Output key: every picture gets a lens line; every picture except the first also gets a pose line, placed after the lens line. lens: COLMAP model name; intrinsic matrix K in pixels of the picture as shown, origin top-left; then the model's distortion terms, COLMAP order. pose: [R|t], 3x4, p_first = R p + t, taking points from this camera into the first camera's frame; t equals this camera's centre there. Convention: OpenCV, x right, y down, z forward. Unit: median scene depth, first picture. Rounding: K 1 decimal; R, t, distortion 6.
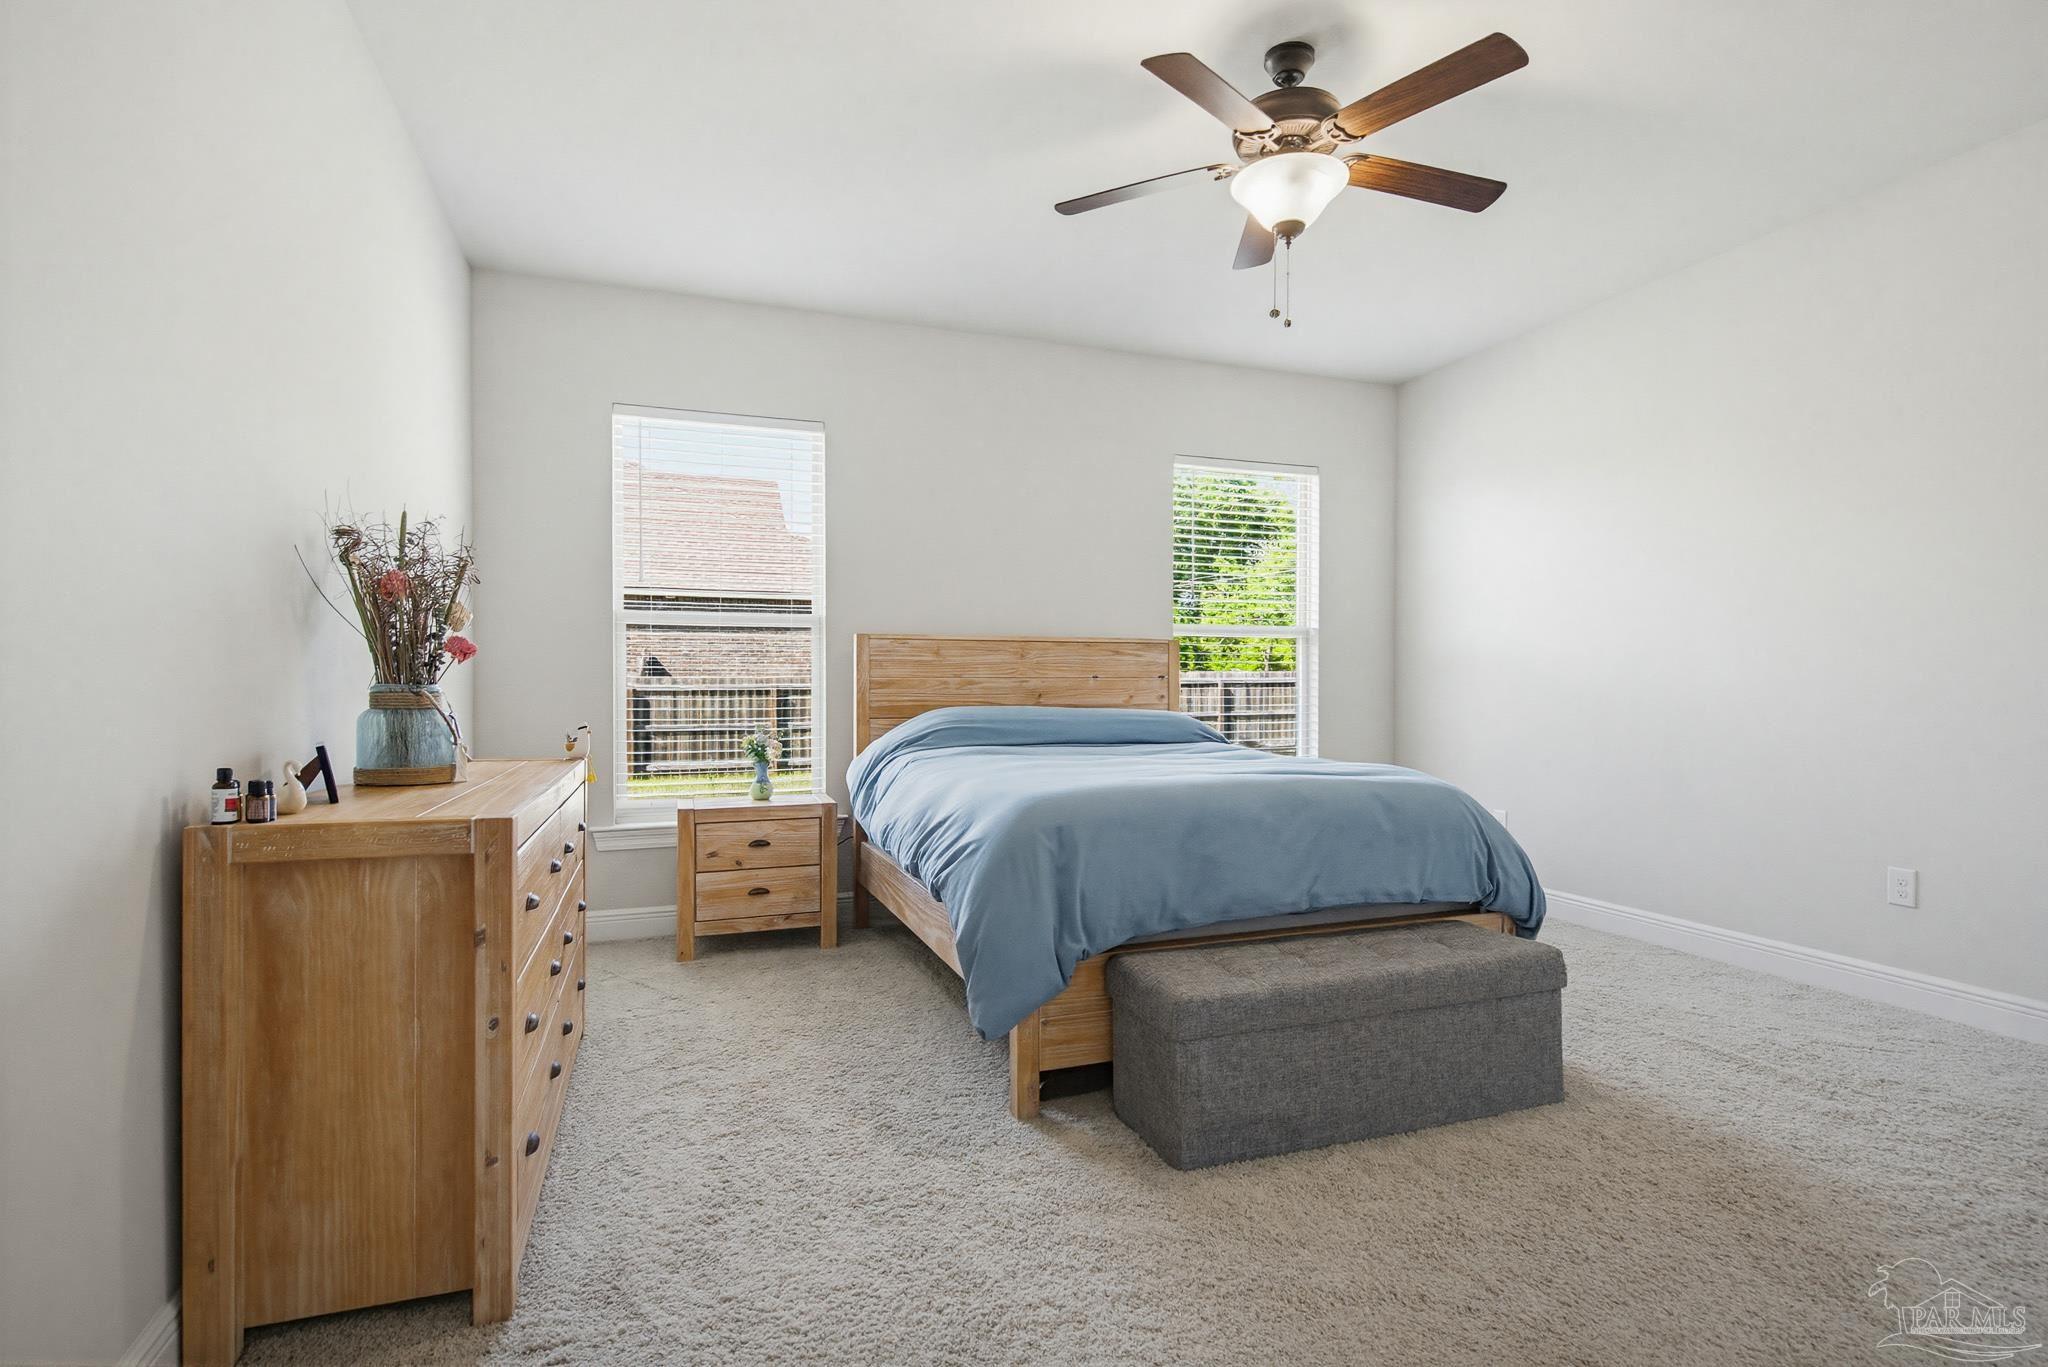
lens RADIAL K [[970.8, 0, 1027.0], [0, 970.8, 683.1], [0, 0, 1]] dist [0.005761, -0.002706]
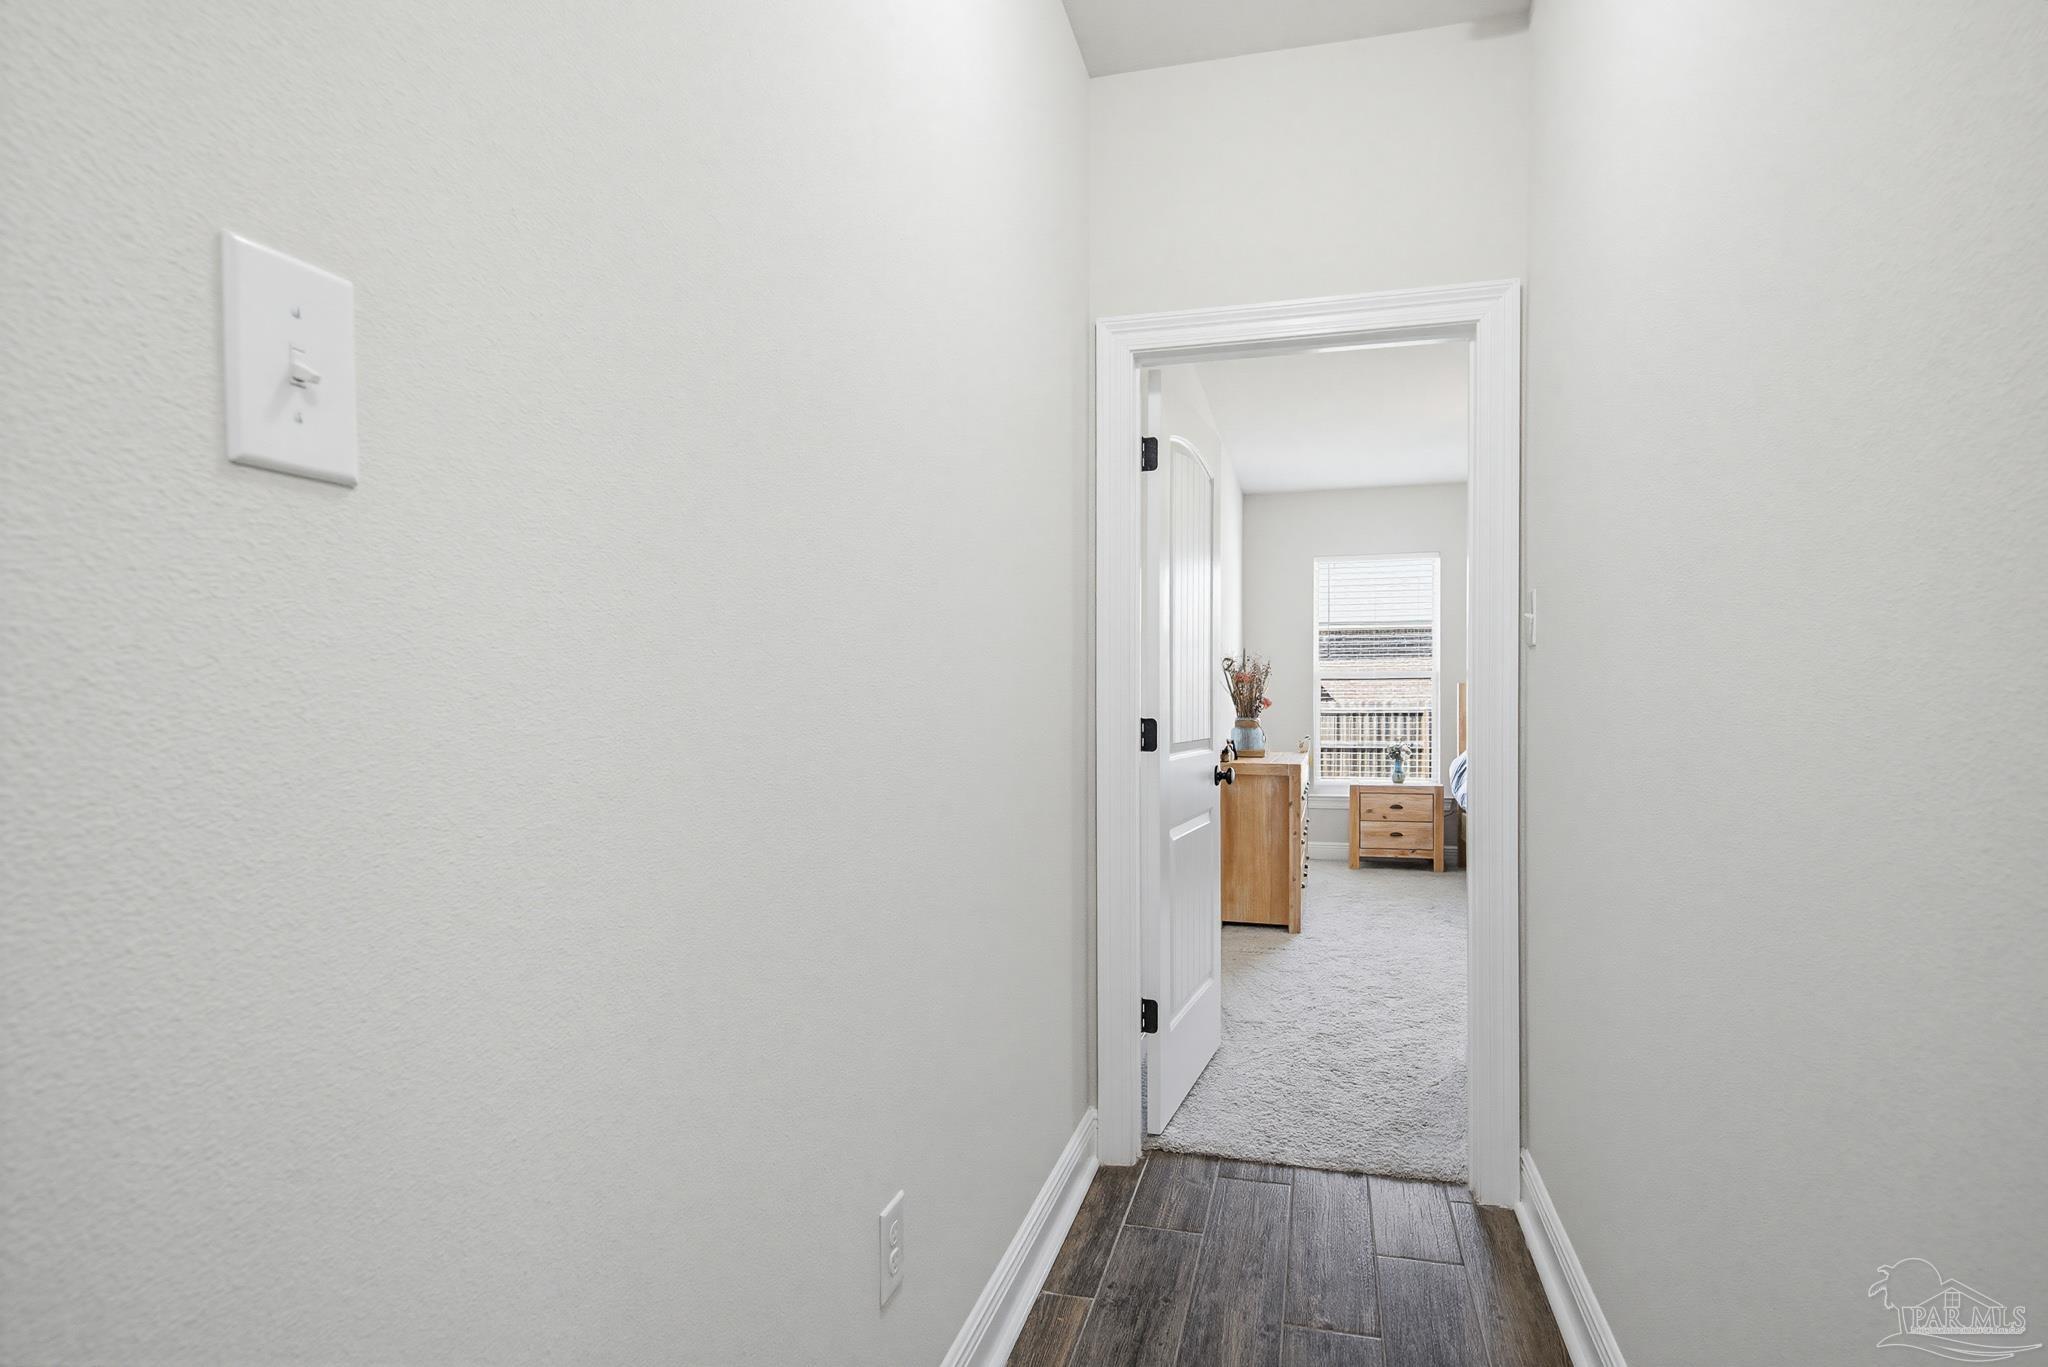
lens RADIAL K [[1062.7, 0, 1027.4], [0, 1062.7, 693.9], [0, 0, 1]] dist [0.007591, -0.004891]
pose [[0.810188, -0.004832, -0.586151, 0.303481], [0.001159, 0.999977, -0.006642, -0.024796], [0.586170, 0.004702, 0.810175, -0.921164]]
